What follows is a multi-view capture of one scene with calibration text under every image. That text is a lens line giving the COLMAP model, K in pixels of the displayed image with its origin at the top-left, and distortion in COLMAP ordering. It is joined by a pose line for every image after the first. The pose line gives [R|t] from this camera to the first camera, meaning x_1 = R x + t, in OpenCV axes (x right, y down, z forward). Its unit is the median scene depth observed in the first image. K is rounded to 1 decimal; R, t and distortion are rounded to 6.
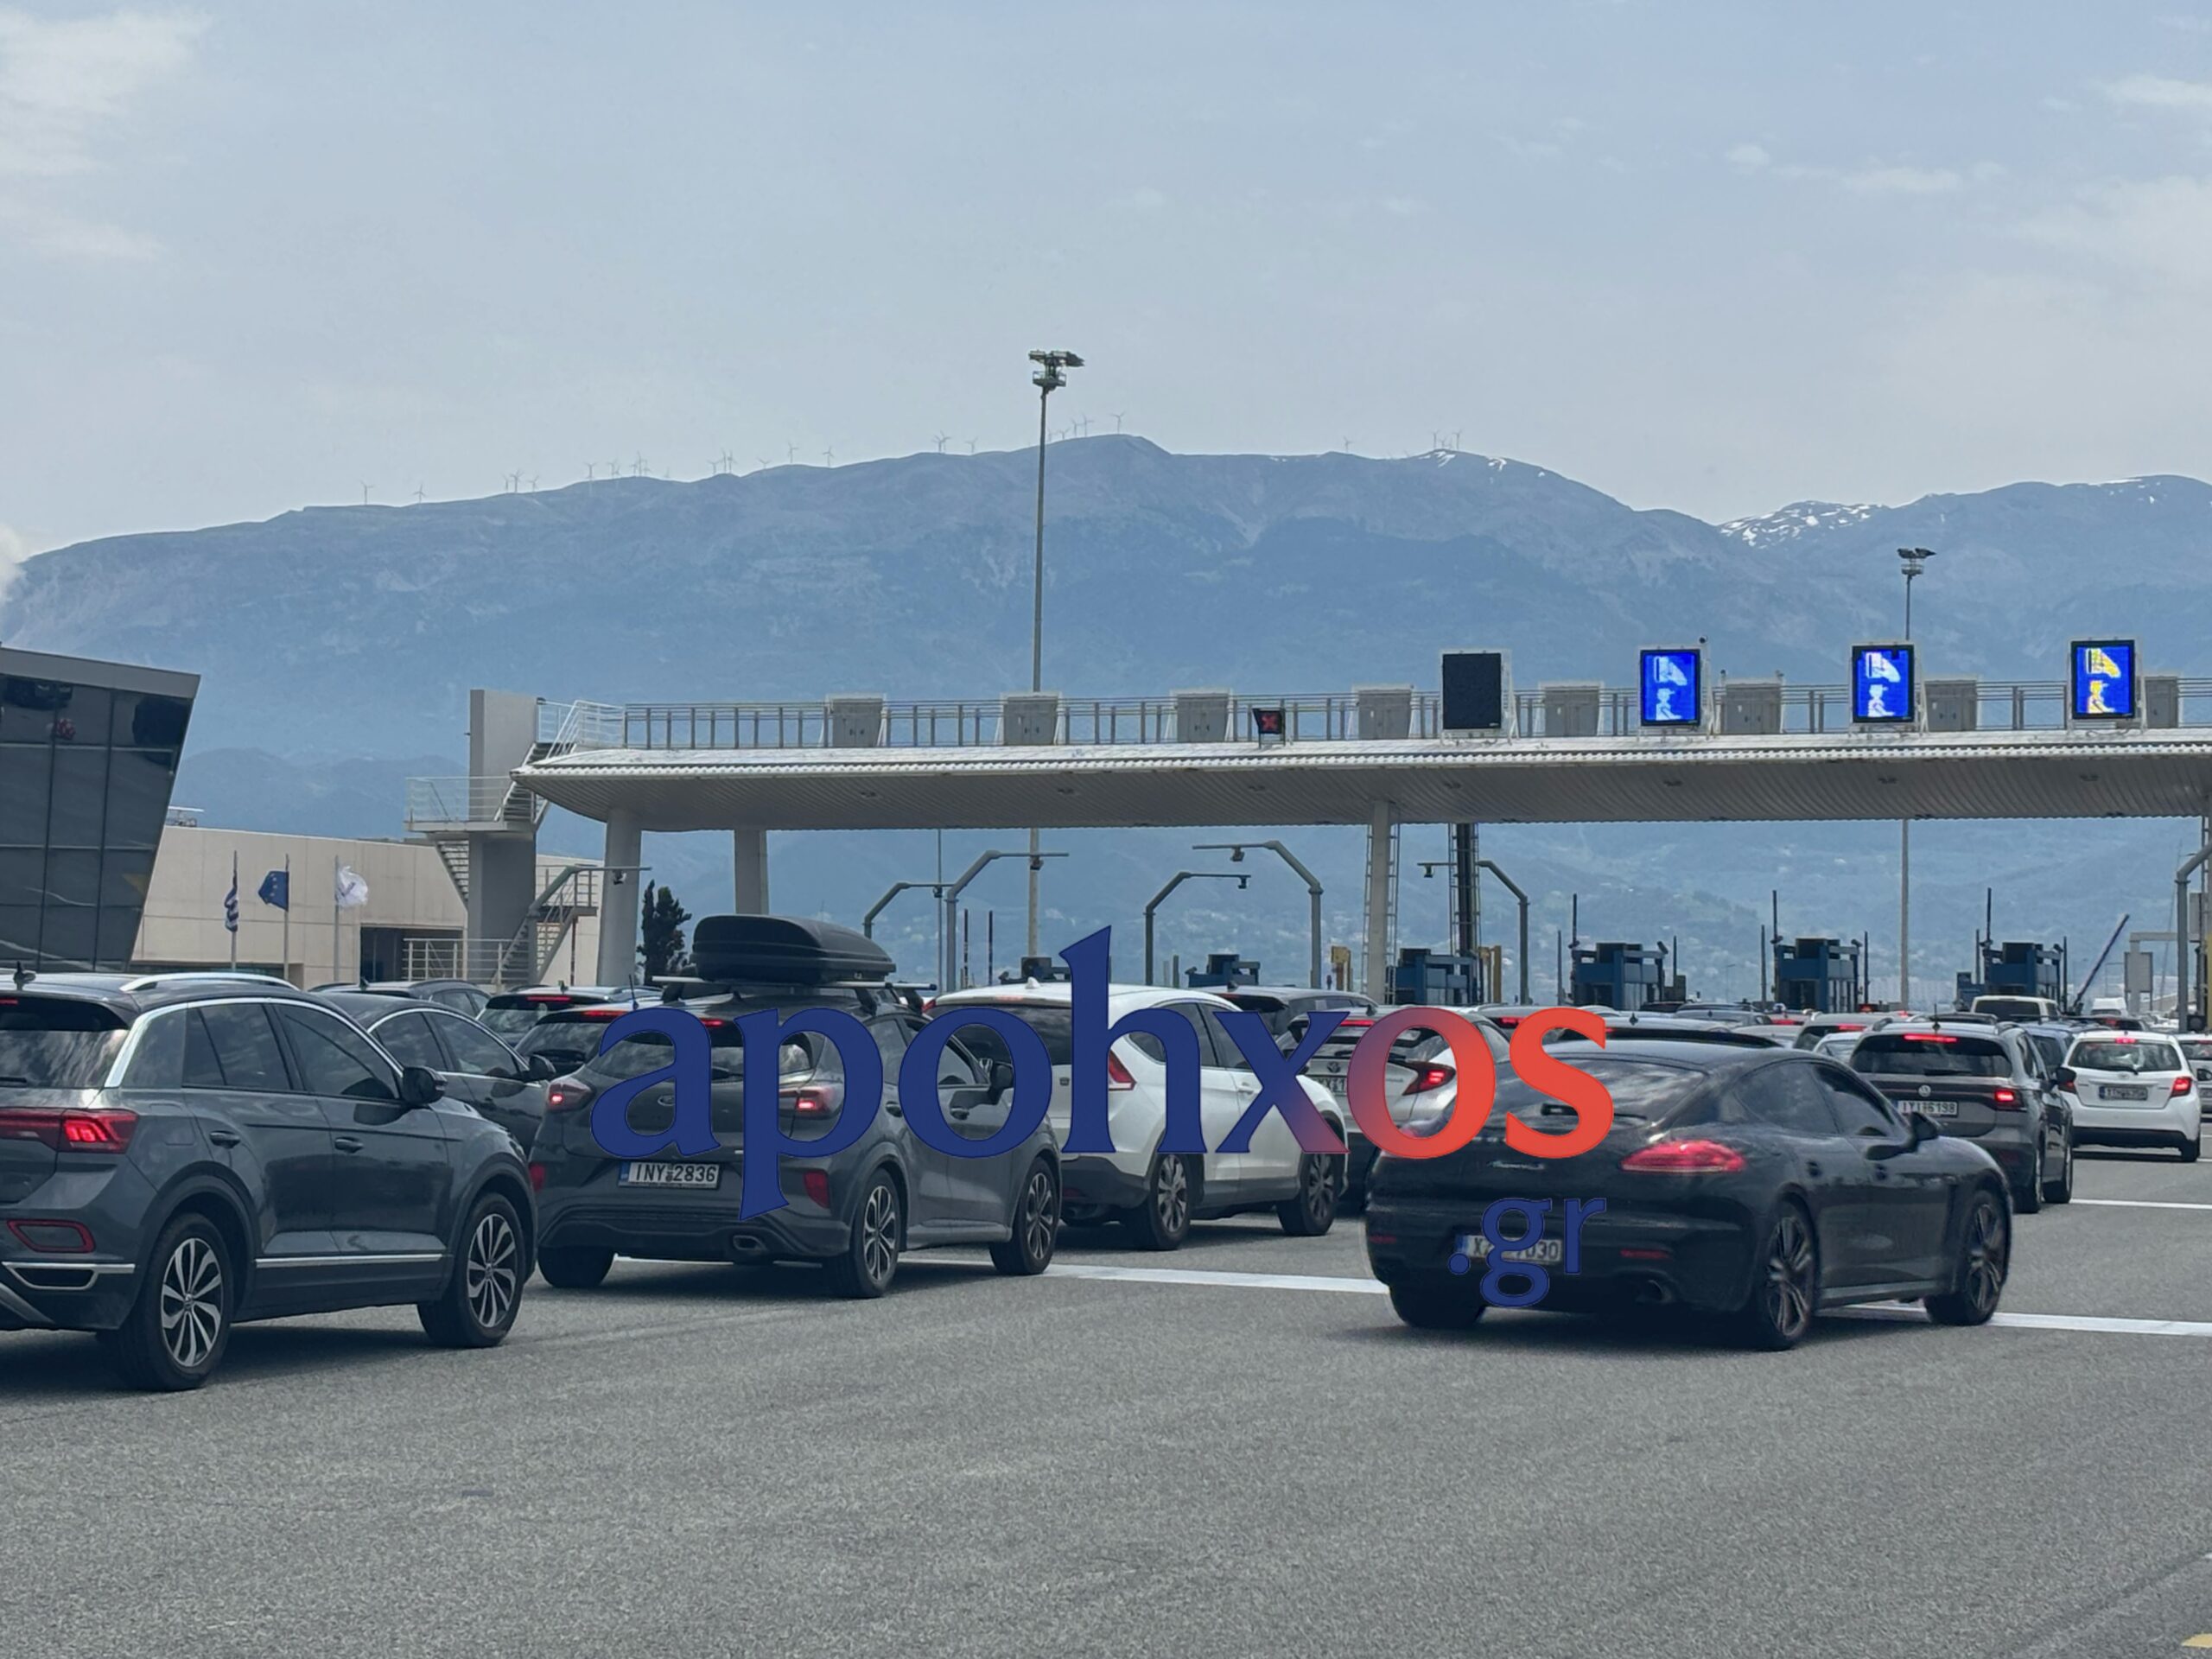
lens RADIAL K [[5329.2, 0, 1106.5], [0, 5329.2, 762.3], [0, 0, 1]] dist [0.302985, -0.925539]
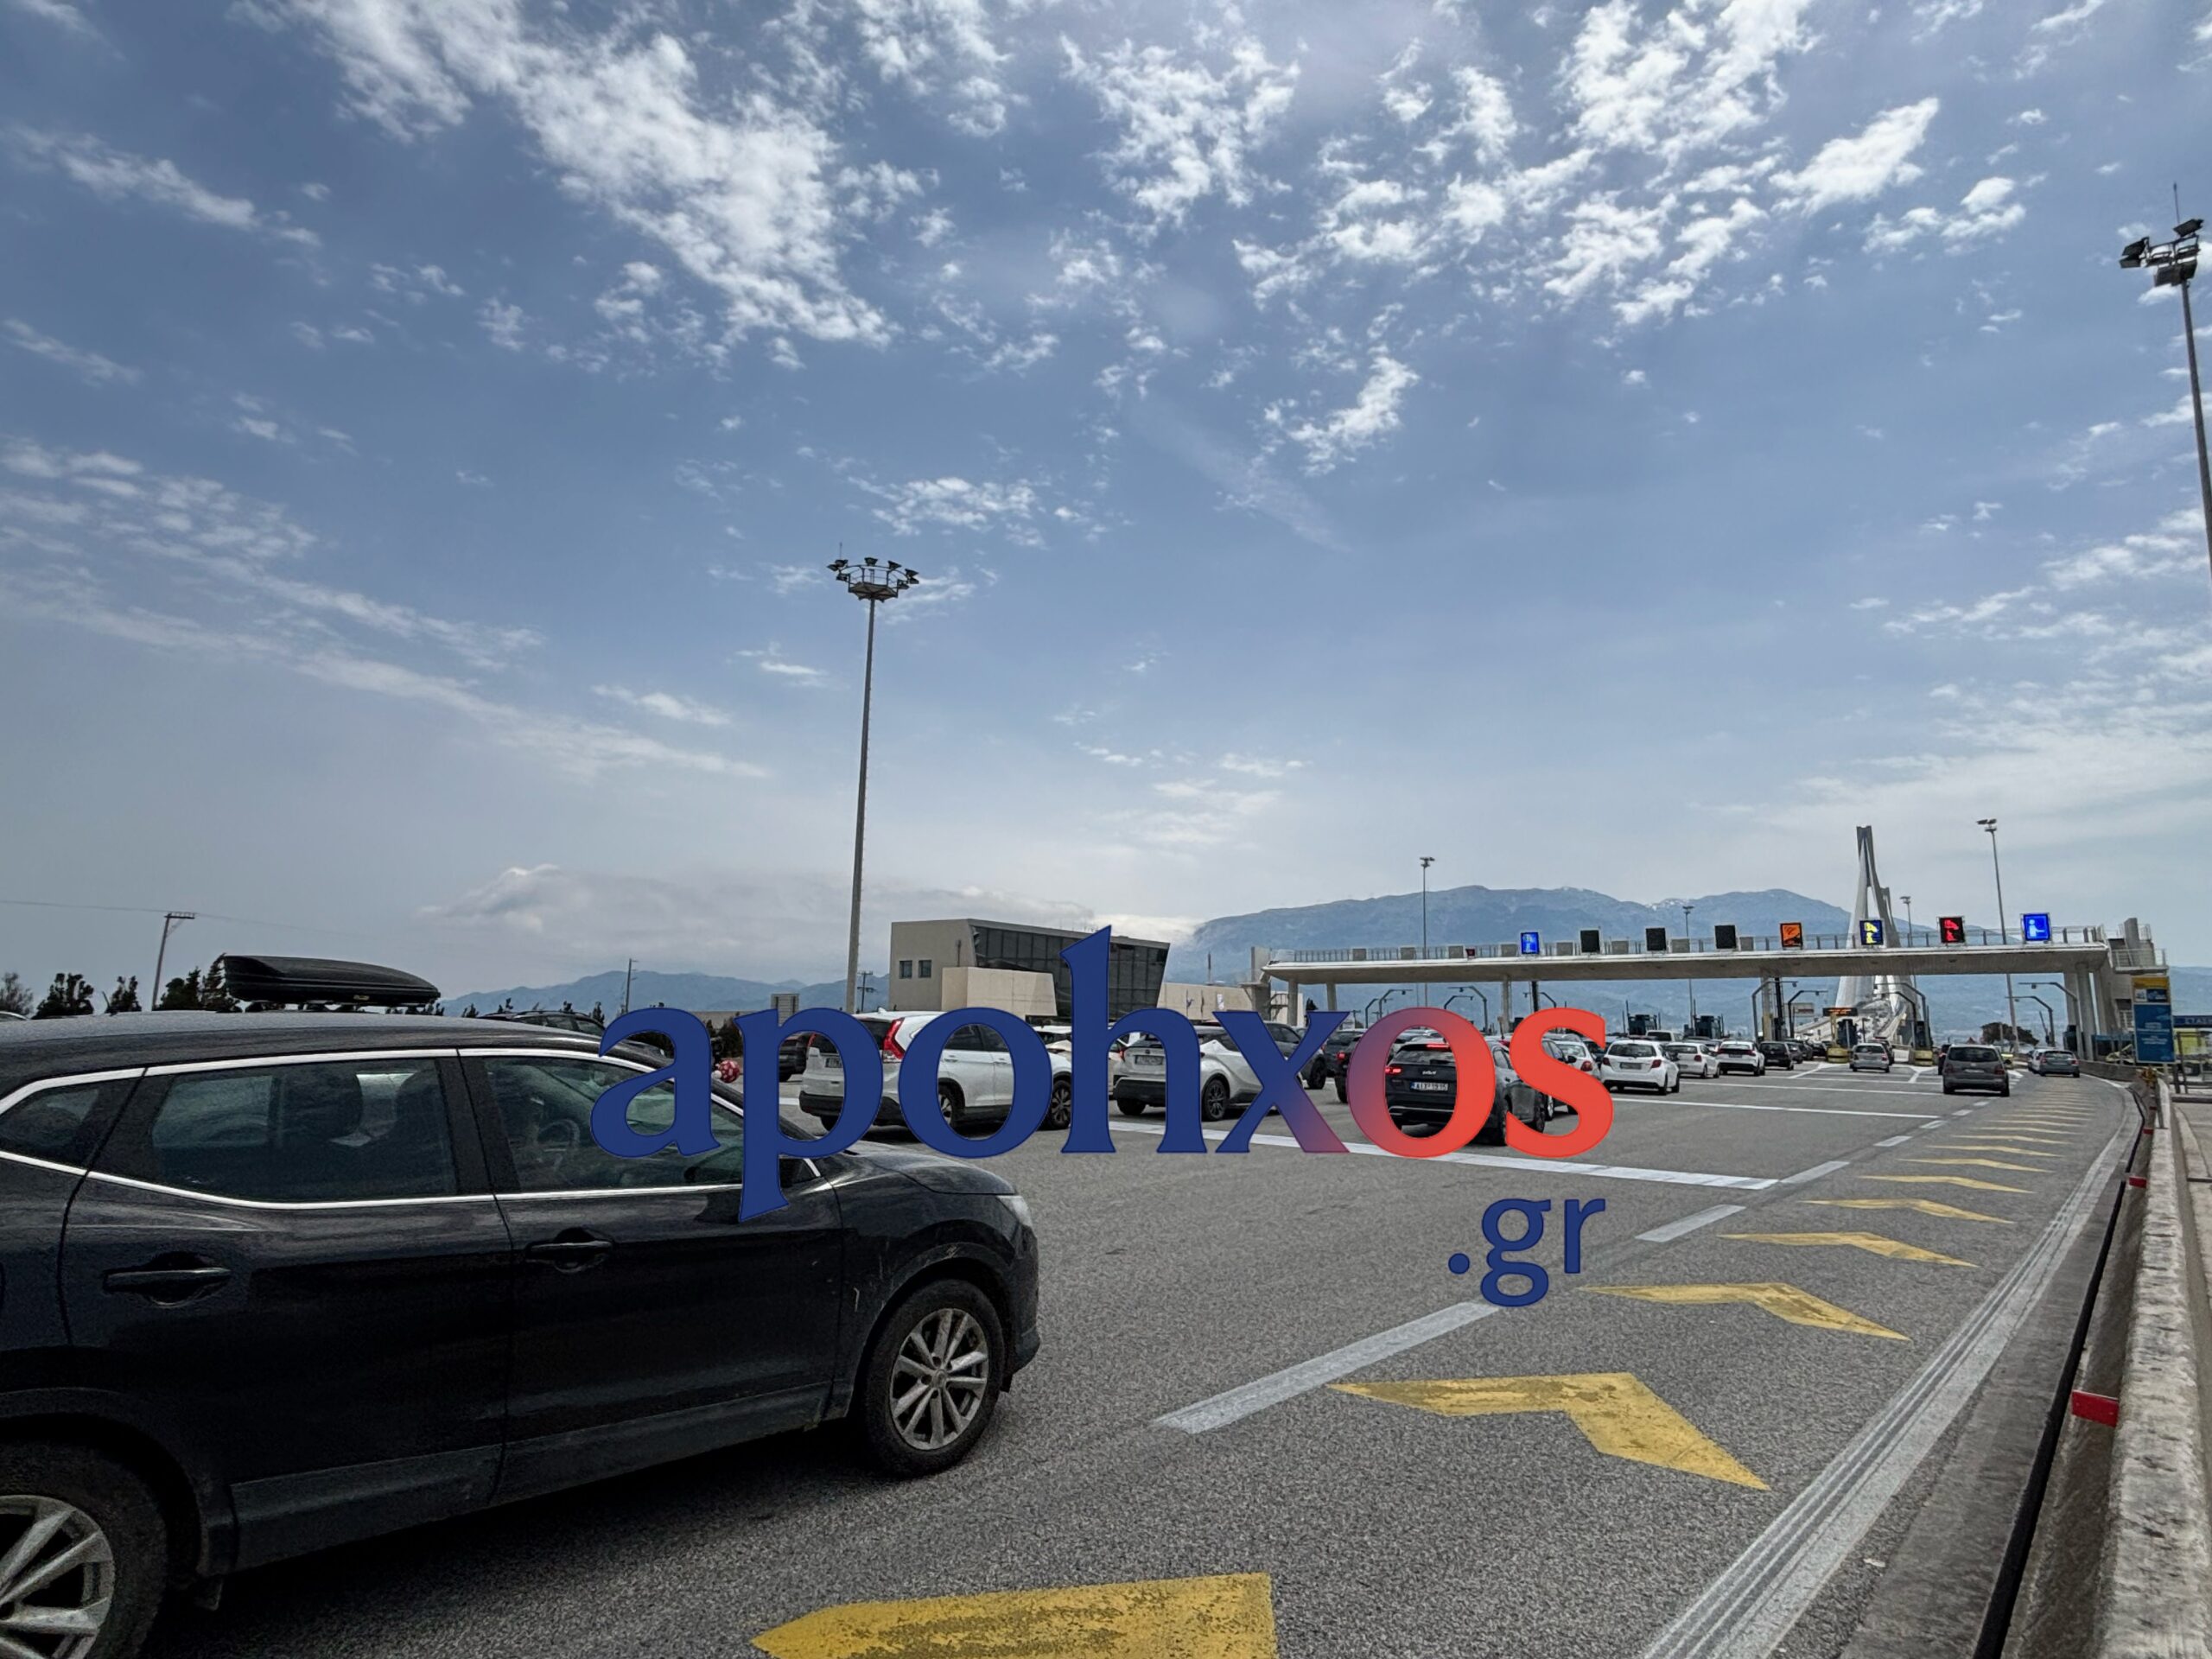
lens RADIAL K [[1265.1, 0, 1060.2], [0, 1265.1, 813.4], [0, 0, 1]] dist [-0.001615, -0.021455]
pose [[0.946181, -0.046435, -0.320288, 0.044238], [0.005863, 0.991950, -0.126492, 0.005255], [0.323584, 0.117807, 0.938837, 0.102512]]
